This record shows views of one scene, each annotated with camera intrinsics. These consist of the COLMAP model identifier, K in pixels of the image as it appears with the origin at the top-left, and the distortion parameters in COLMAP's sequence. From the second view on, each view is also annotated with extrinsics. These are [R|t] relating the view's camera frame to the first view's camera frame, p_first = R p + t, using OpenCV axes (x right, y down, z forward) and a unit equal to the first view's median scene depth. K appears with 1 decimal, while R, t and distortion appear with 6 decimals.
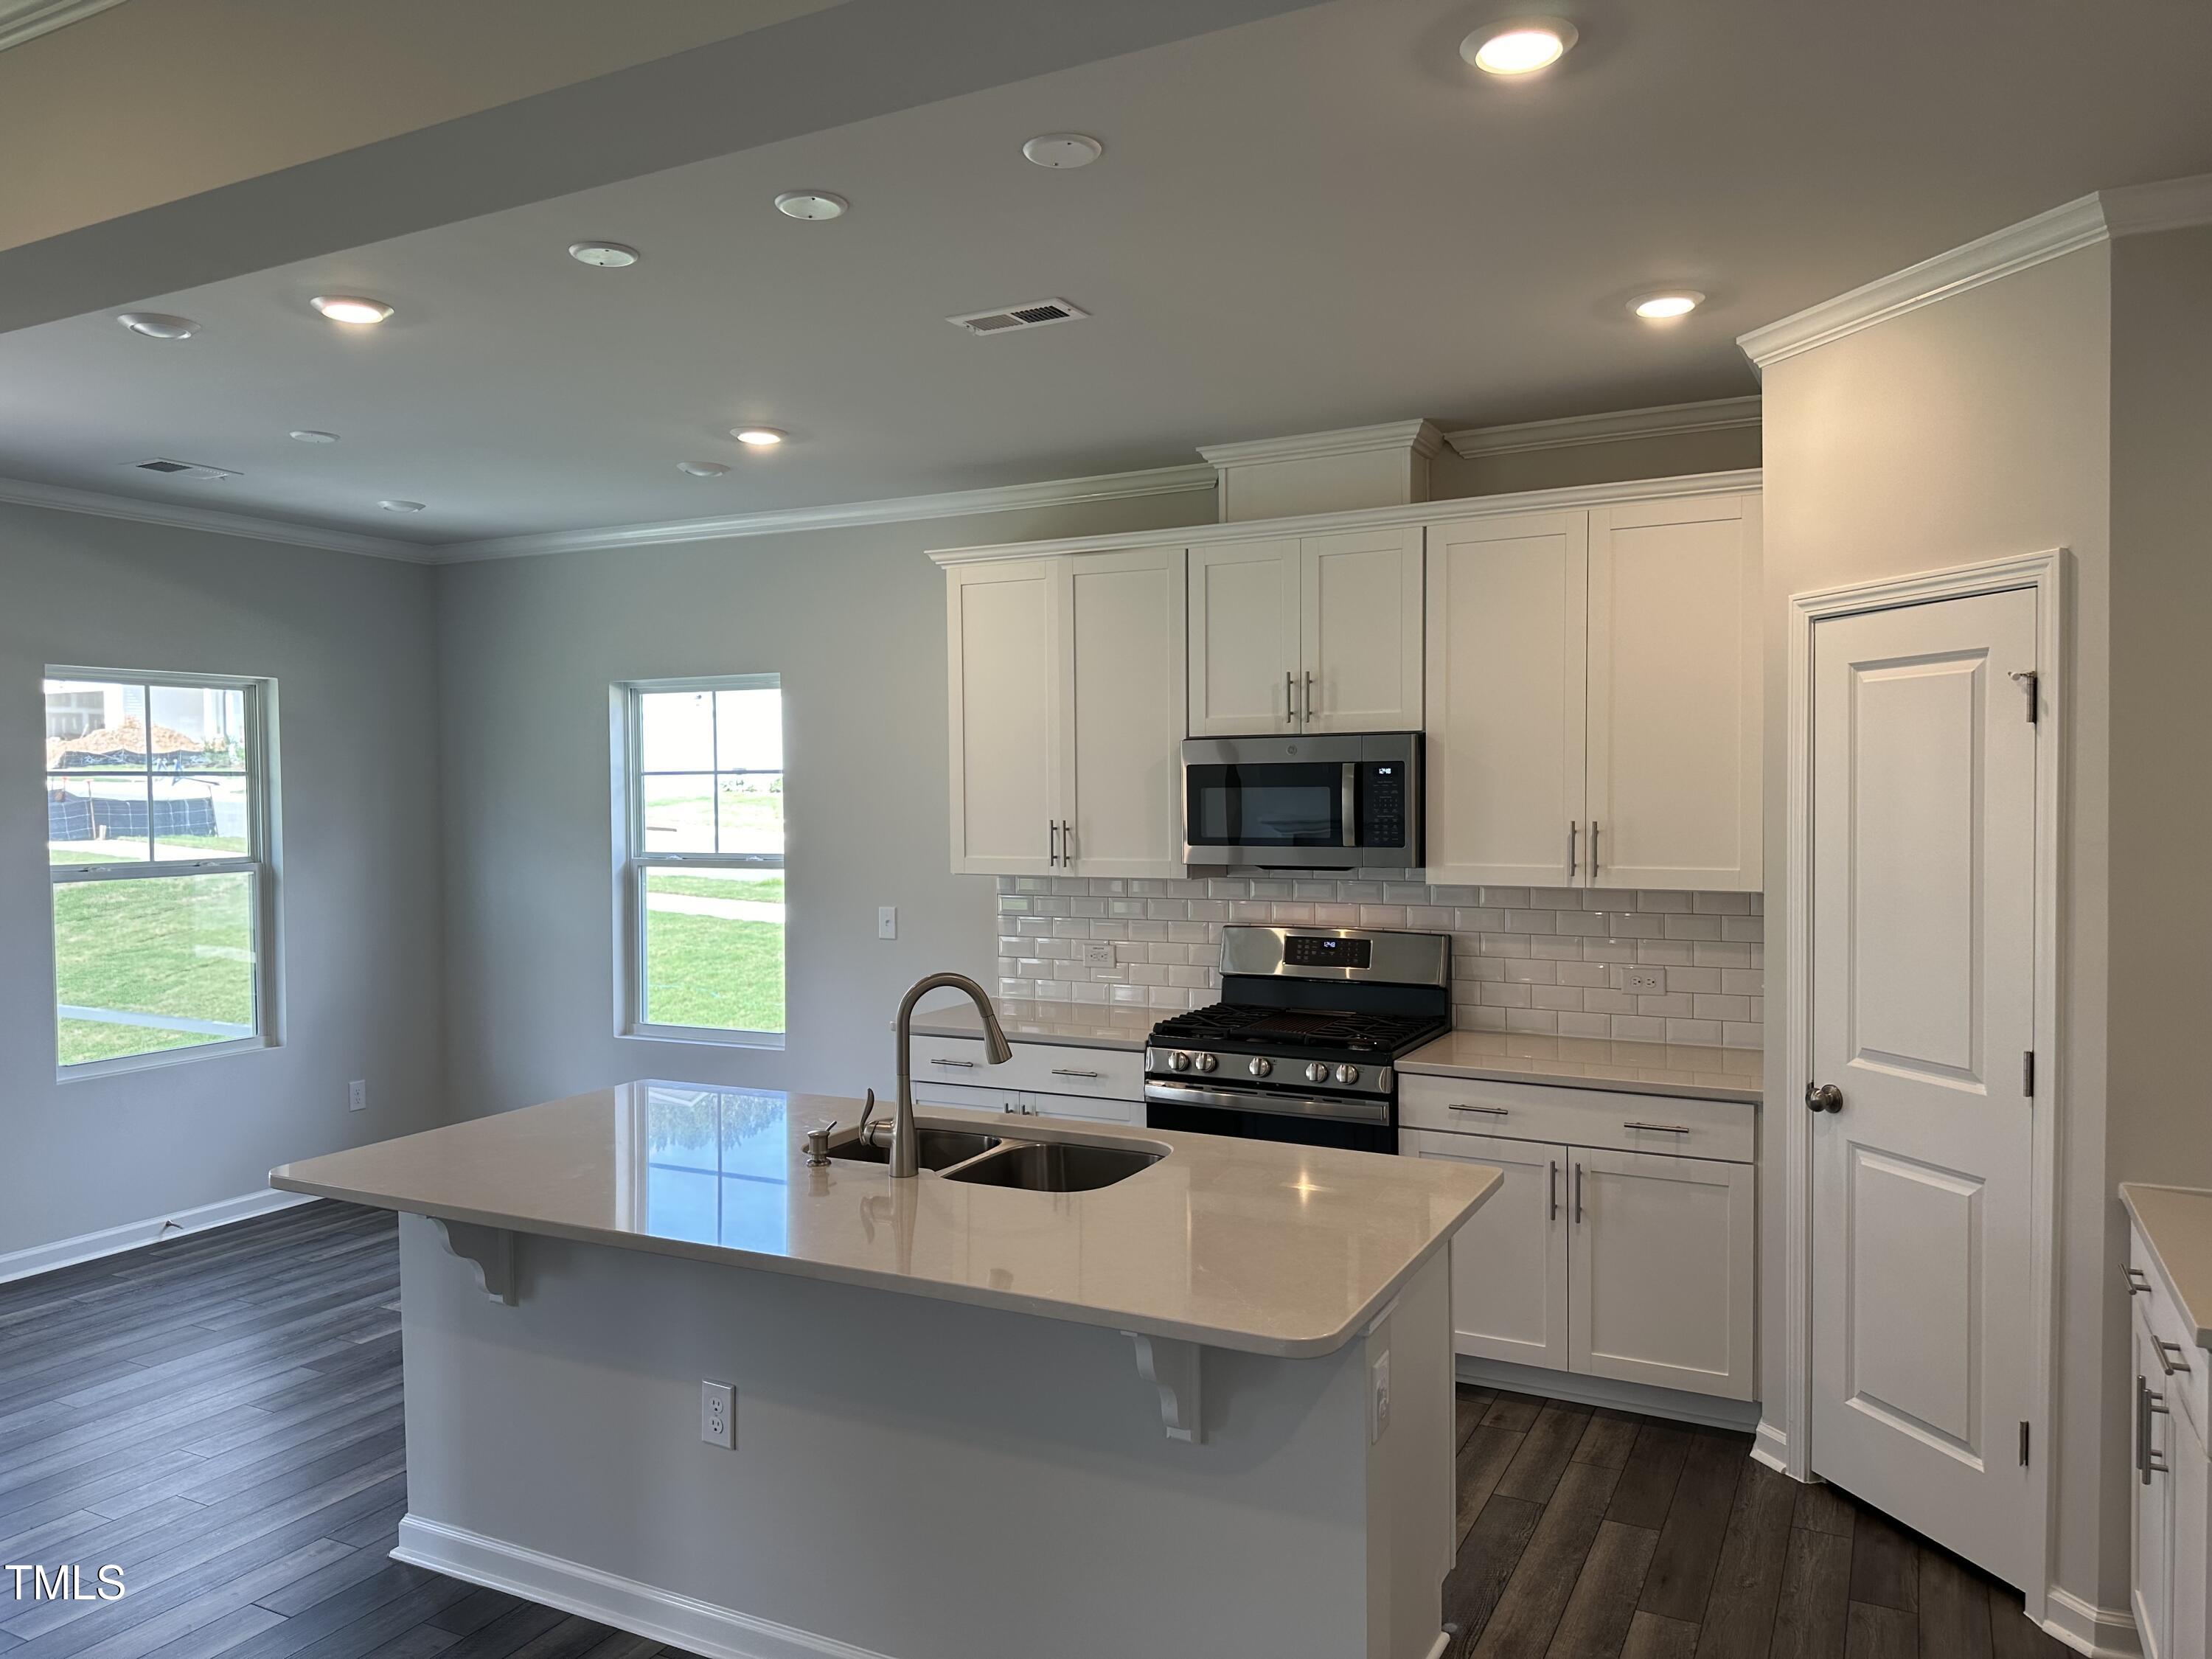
lens RADIAL K [[1549.0, 0, 1114.5], [0, 1549.0, 822.6], [0, 0, 1]] dist [0.040493, -0.004891]
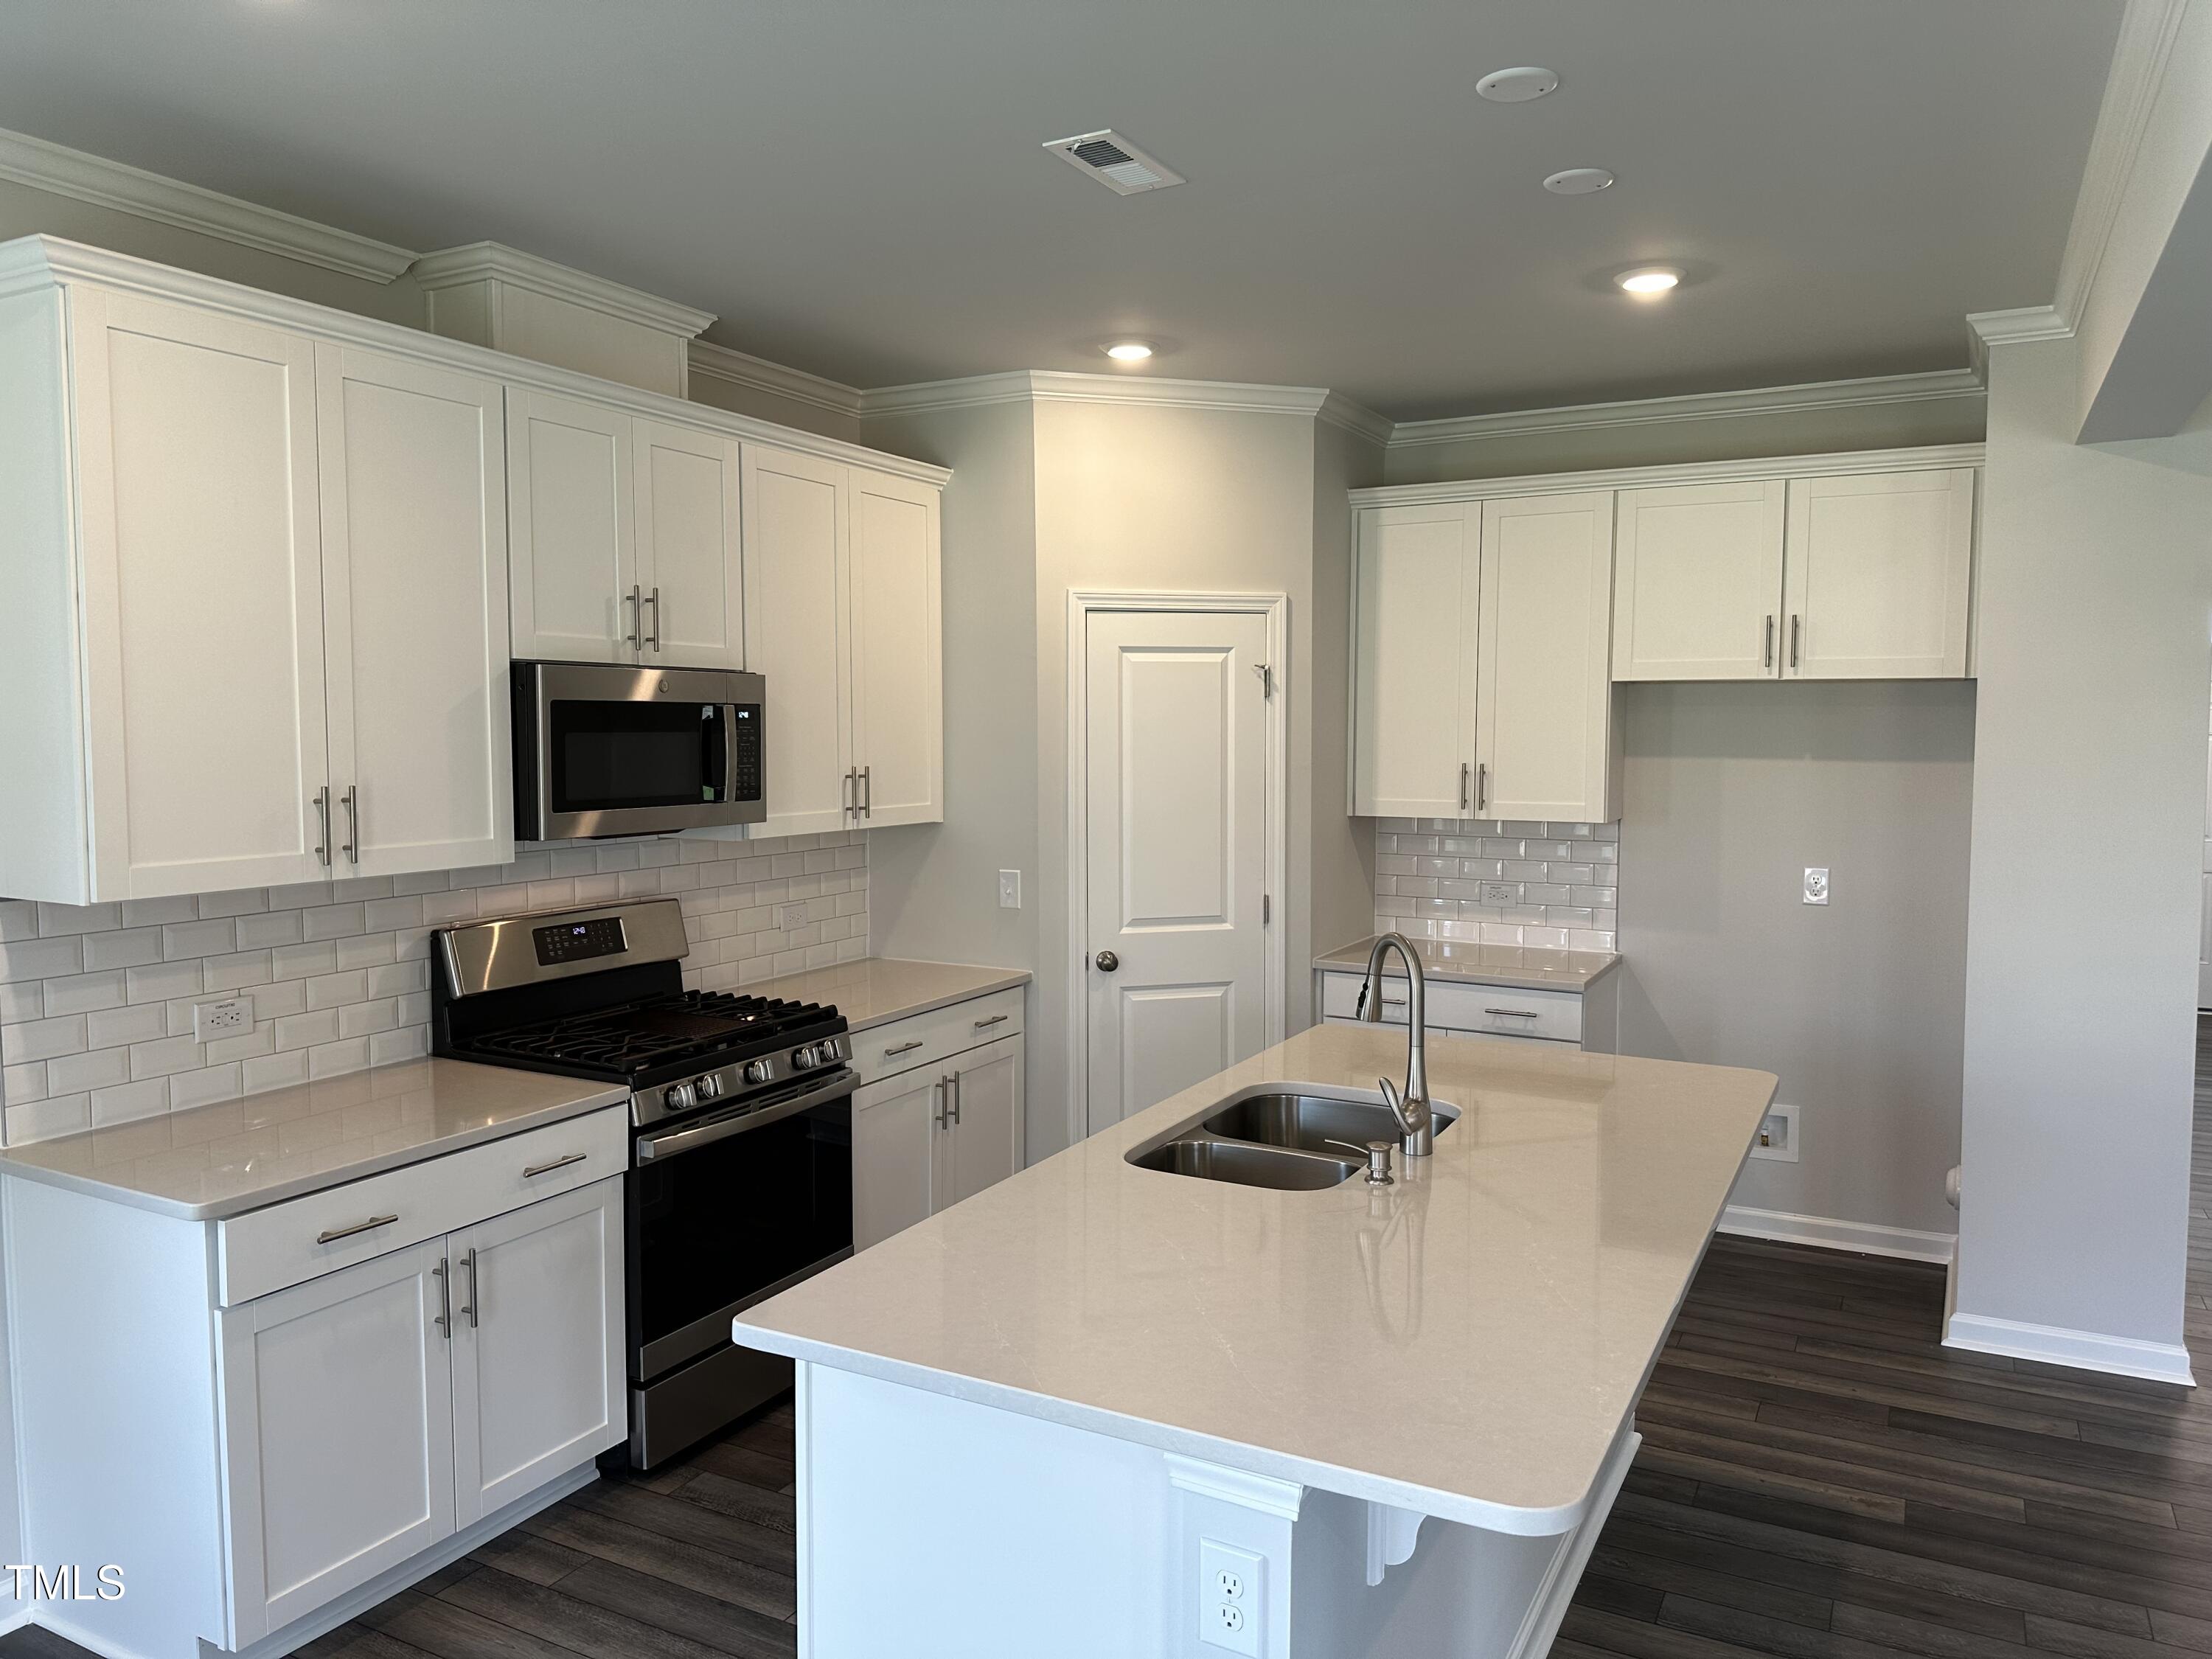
lens RADIAL K [[1549.0, 0, 1112.6], [0, 1549.0, 829.4], [0, 0, 1]] dist [0.040493, -0.004891]
pose [[0.001338, -0.061934, 0.998079, -0.674237], [0.018970, 0.997902, 0.061898, -0.018136], [-0.999819, 0.018851, 0.002510, 0.742354]]
